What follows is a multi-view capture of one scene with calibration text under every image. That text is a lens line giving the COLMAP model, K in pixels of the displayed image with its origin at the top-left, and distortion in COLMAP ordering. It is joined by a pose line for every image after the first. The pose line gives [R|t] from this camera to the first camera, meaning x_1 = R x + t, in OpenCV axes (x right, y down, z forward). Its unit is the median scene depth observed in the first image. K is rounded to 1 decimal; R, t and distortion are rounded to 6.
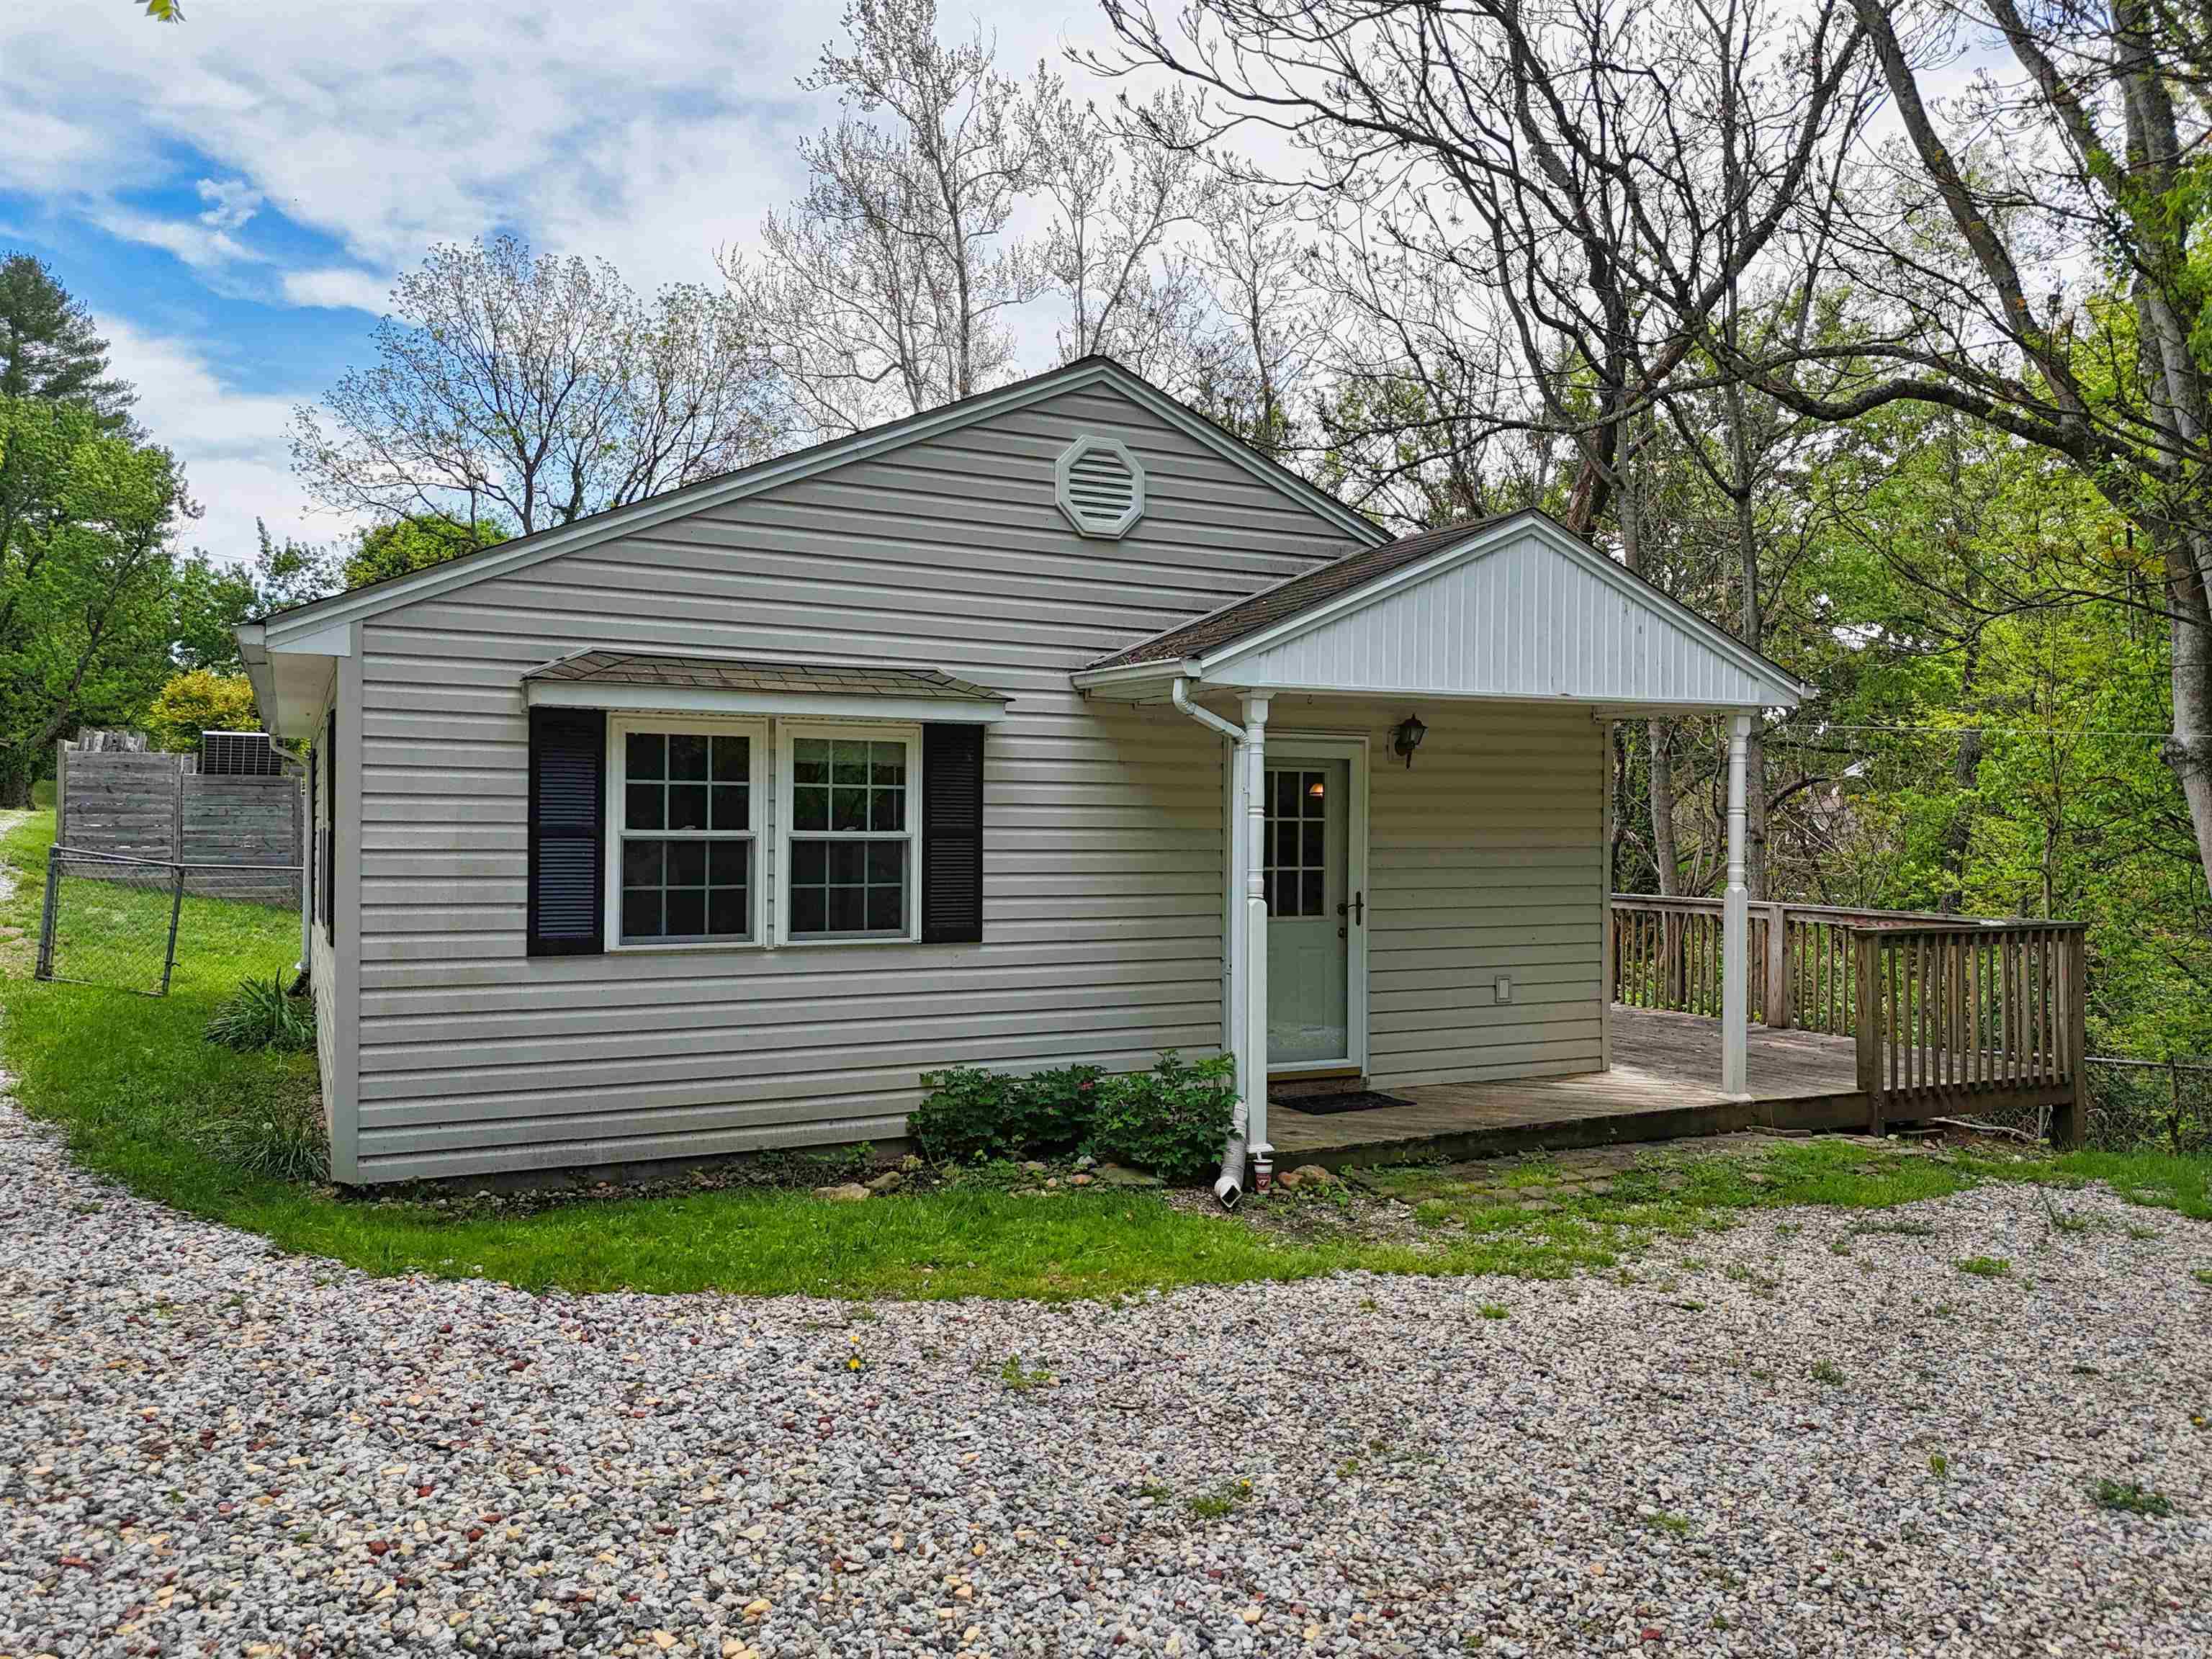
lens RADIAL K [[1628.8, 0, 1121.7], [0, 1628.8, 820.3], [0, 0, 1]] dist [0.058443, -0.054105]
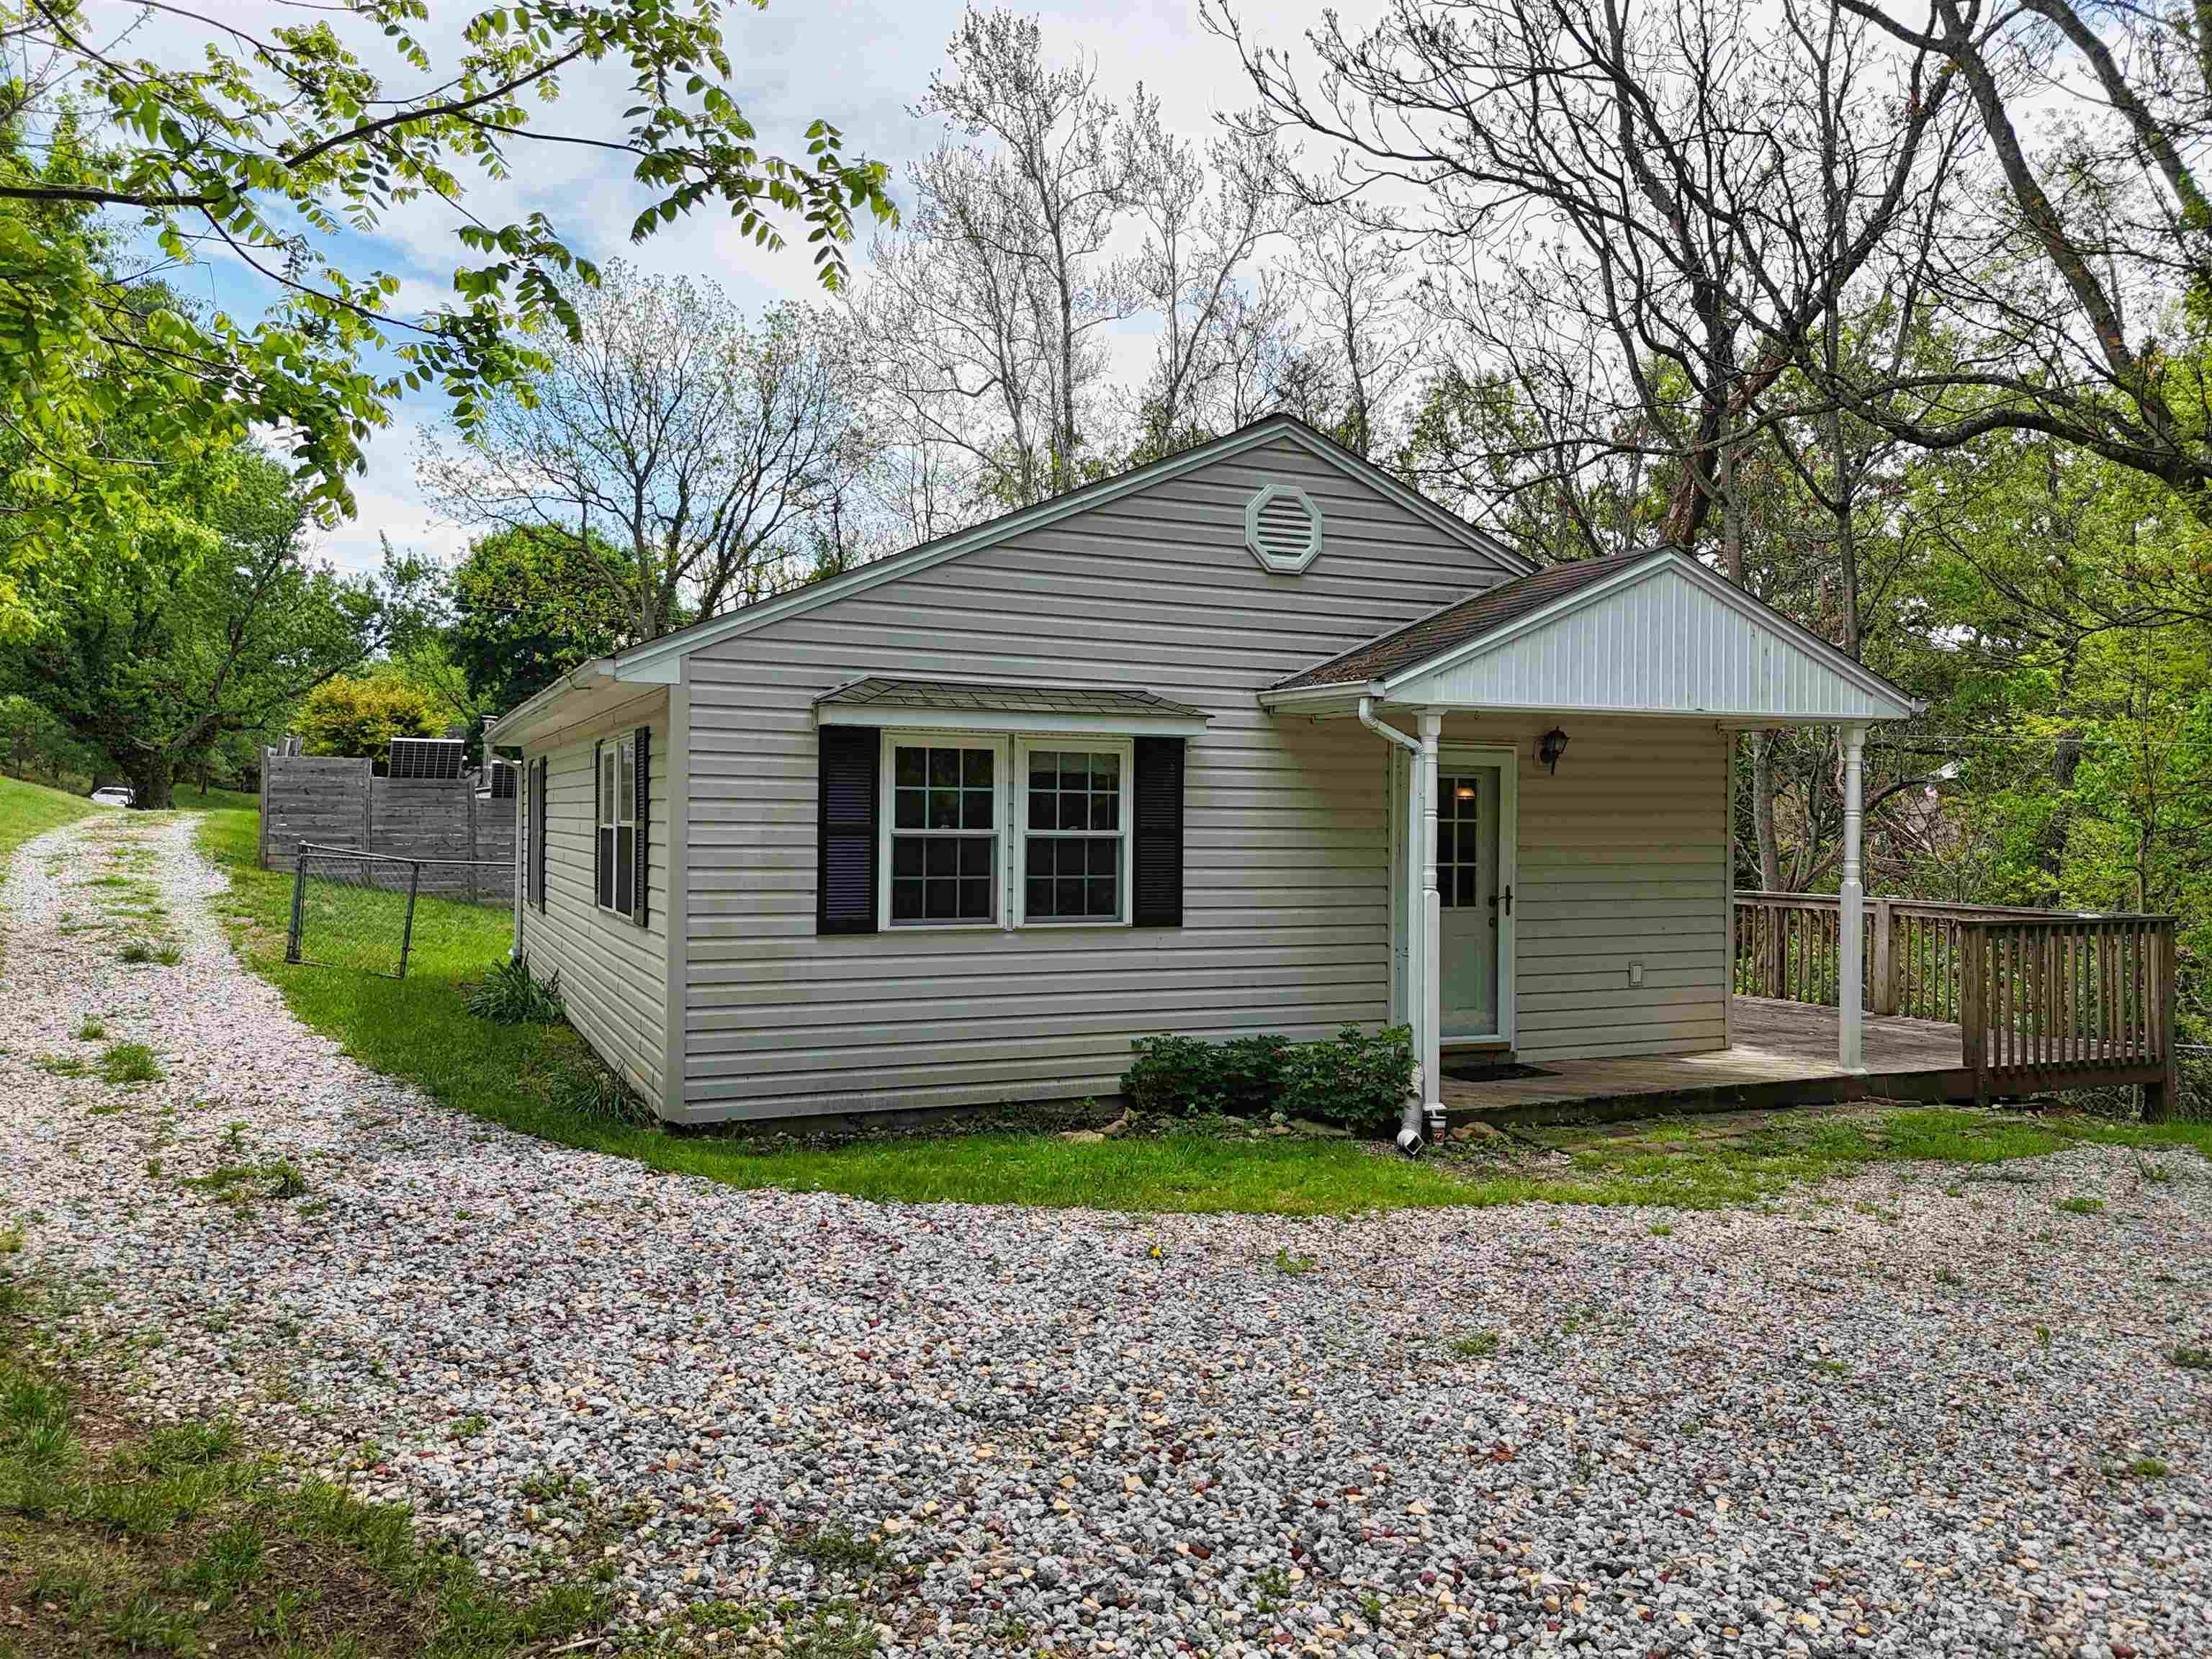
lens RADIAL K [[1628.8, 0, 1116.5], [0, 1628.8, 822.3], [0, 0, 1]] dist [0.058443, -0.054105]
pose [[0.998926, 0.001160, -0.046323, -0.077787], [-0.001112, 0.999999, 0.001065, -0.000233], [0.046324, -0.001012, 0.998926, -0.147294]]
